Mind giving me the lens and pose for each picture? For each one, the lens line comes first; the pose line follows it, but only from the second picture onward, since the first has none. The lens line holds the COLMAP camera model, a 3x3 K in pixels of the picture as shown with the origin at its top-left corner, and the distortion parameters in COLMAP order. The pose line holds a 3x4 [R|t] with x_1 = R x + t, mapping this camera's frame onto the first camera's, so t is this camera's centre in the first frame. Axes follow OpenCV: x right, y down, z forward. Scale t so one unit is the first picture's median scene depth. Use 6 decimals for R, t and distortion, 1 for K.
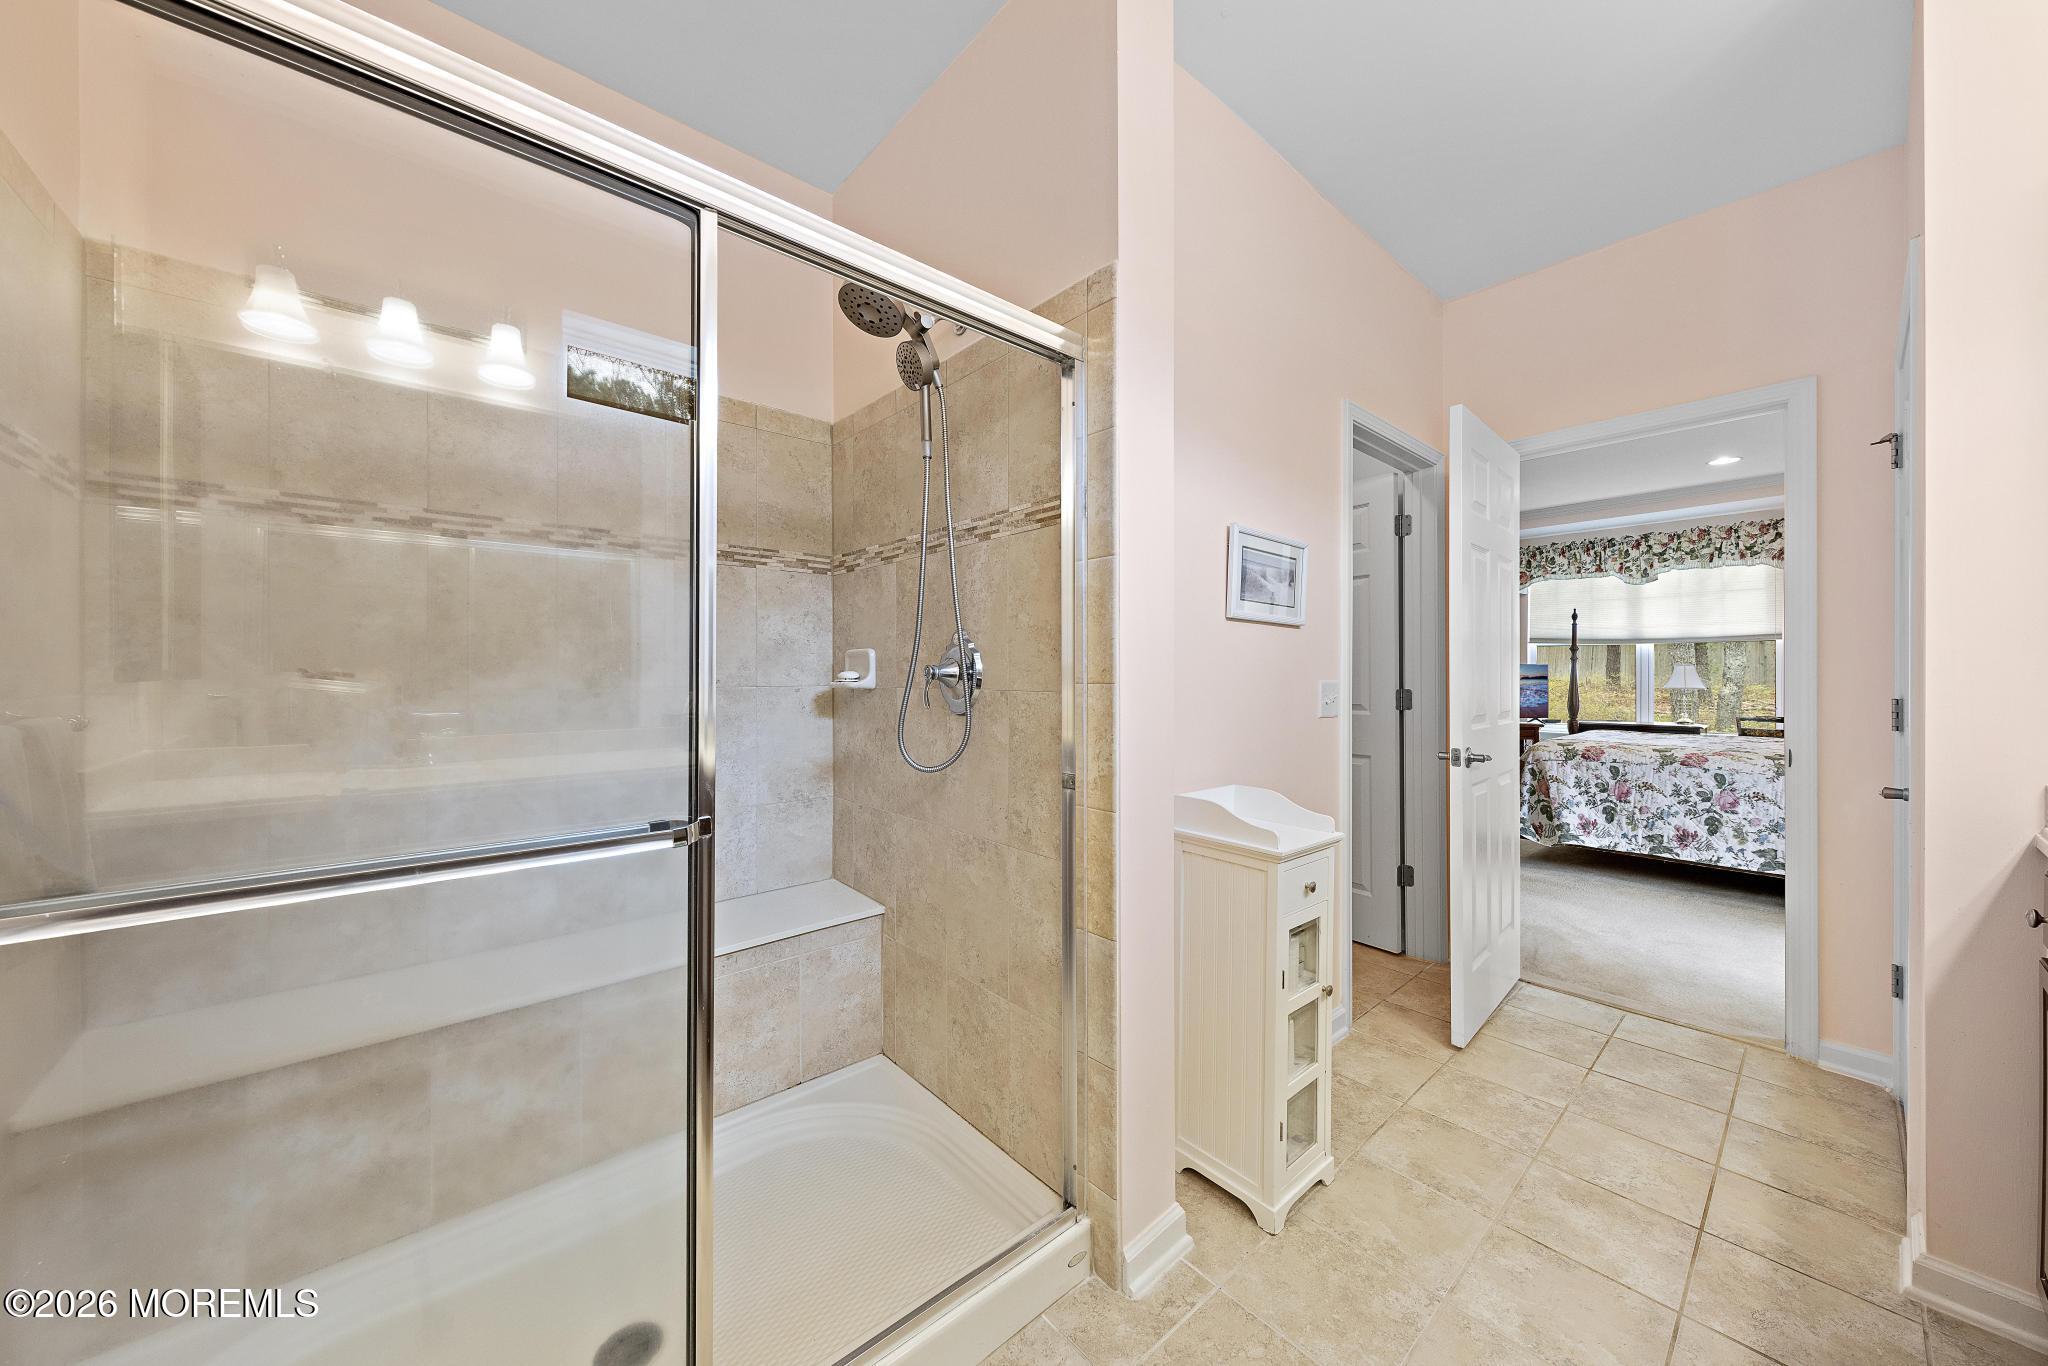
lens RADIAL K [[689.2, 0, 1038.0], [0, 689.2, 674.3], [0, 0, 1]] dist [-0.001101, -0.000021]
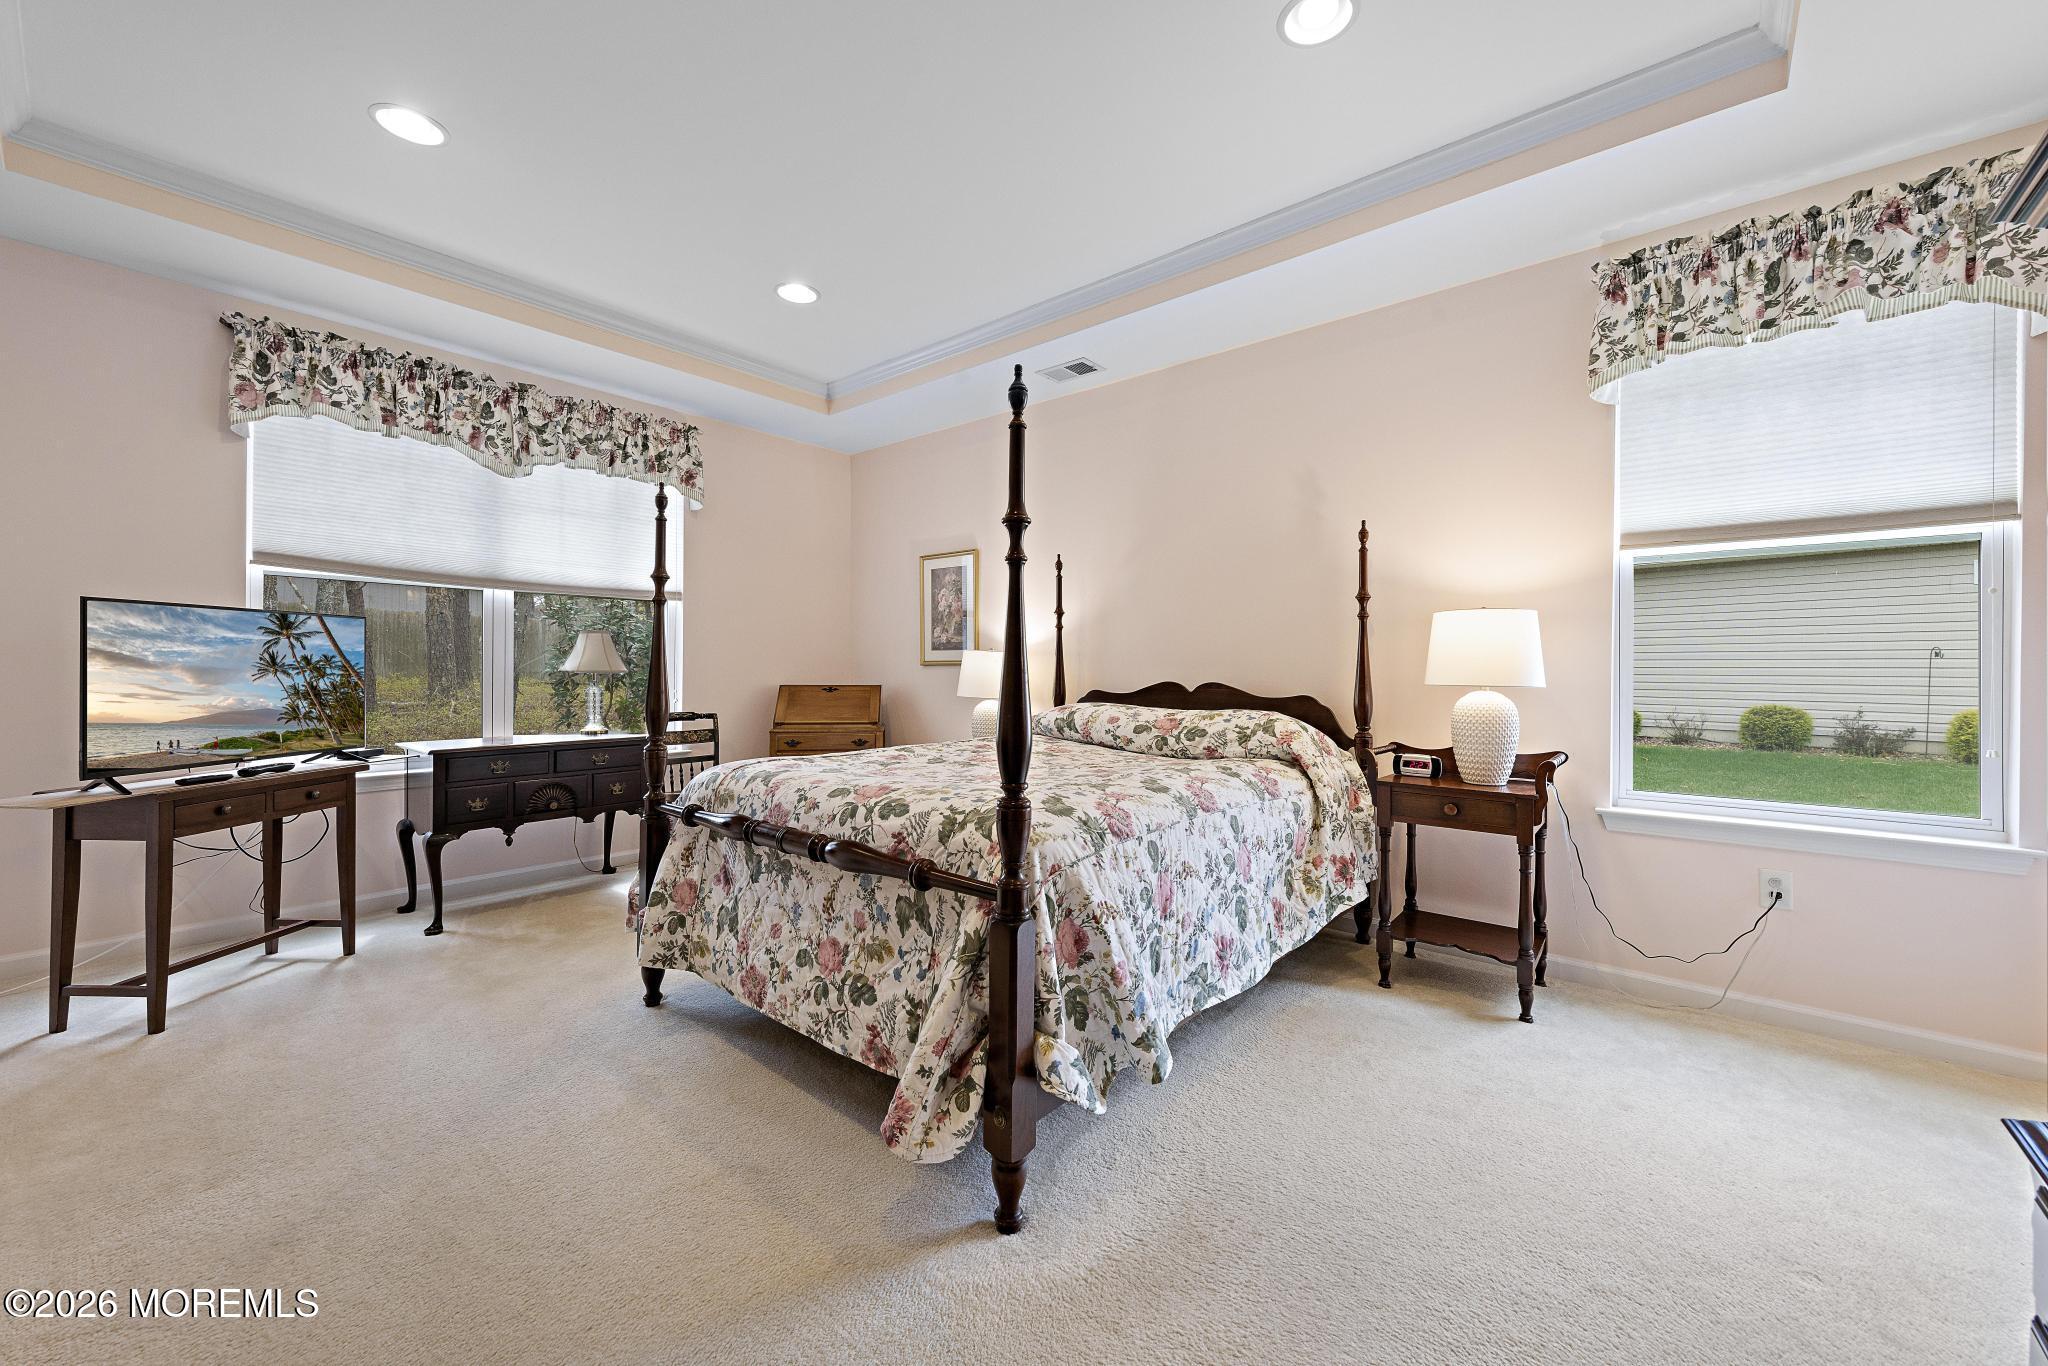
lens RADIAL K [[787.4, 0, 1015.5], [0, 787.4, 670.9], [0, 0, 1]] dist [0.007058, 0.000152]
pose [[-0.146228, -0.001339, 0.989250, 0.238023], [-0.004881, 0.999988, 0.000632, 0.017546], [-0.989239, -0.004736, -0.146233, 0.768156]]
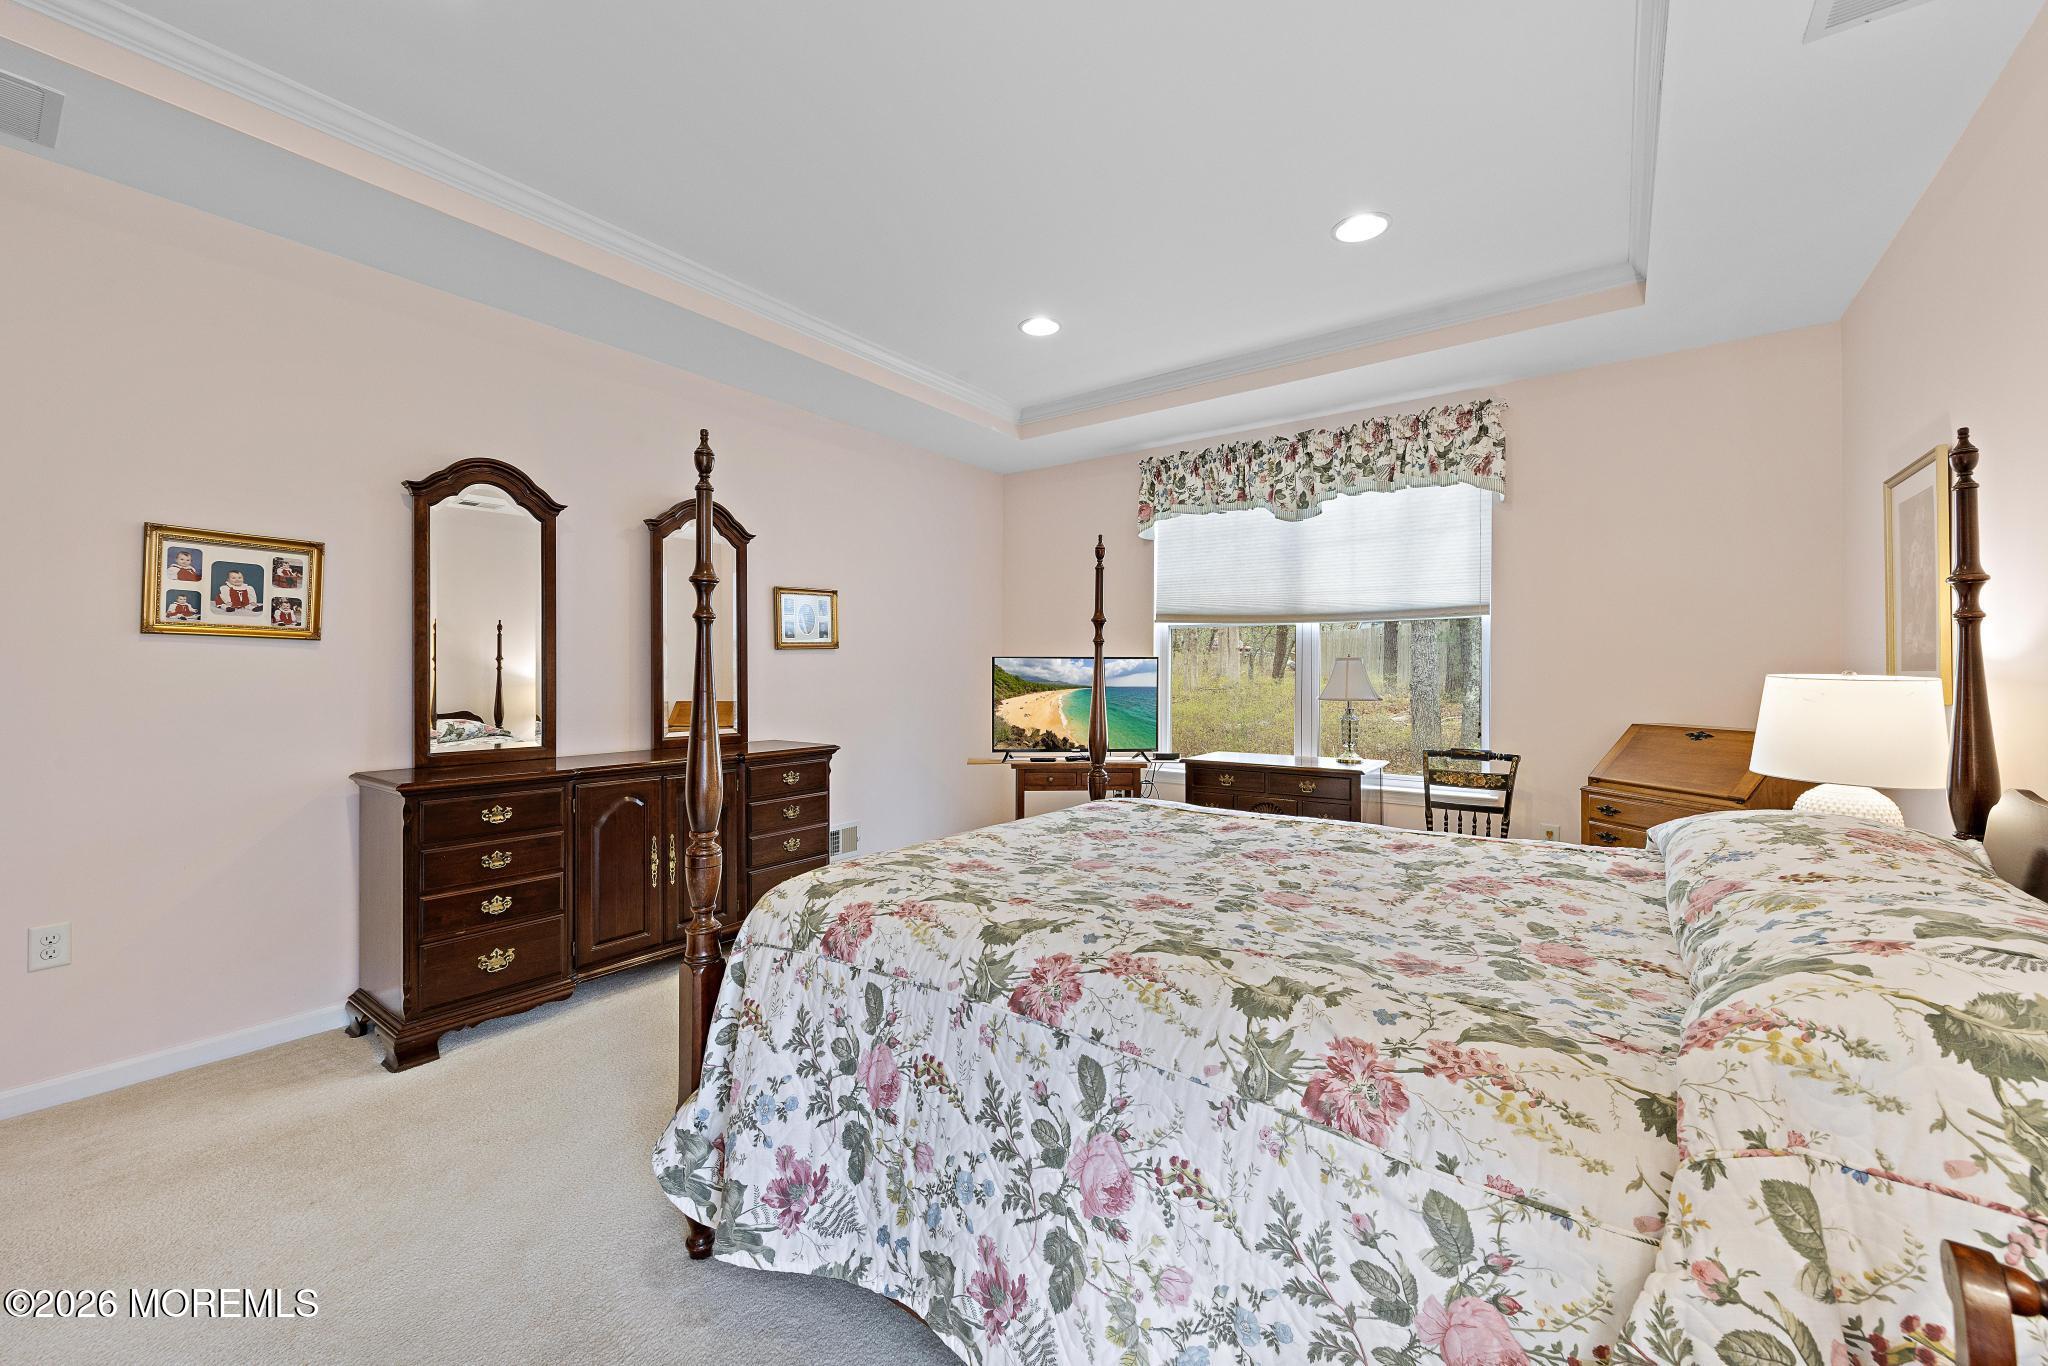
lens RADIAL K [[787.4, 0, 1022.3], [0, 787.4, 679.0], [0, 0, 1]] dist [0.007058, 0.000152]
pose [[0.974895, 0.001851, 0.222657, 0.545849], [-0.003397, 0.999973, 0.006562, -0.000223], [-0.222639, -0.007154, 0.974875, 0.436486]]
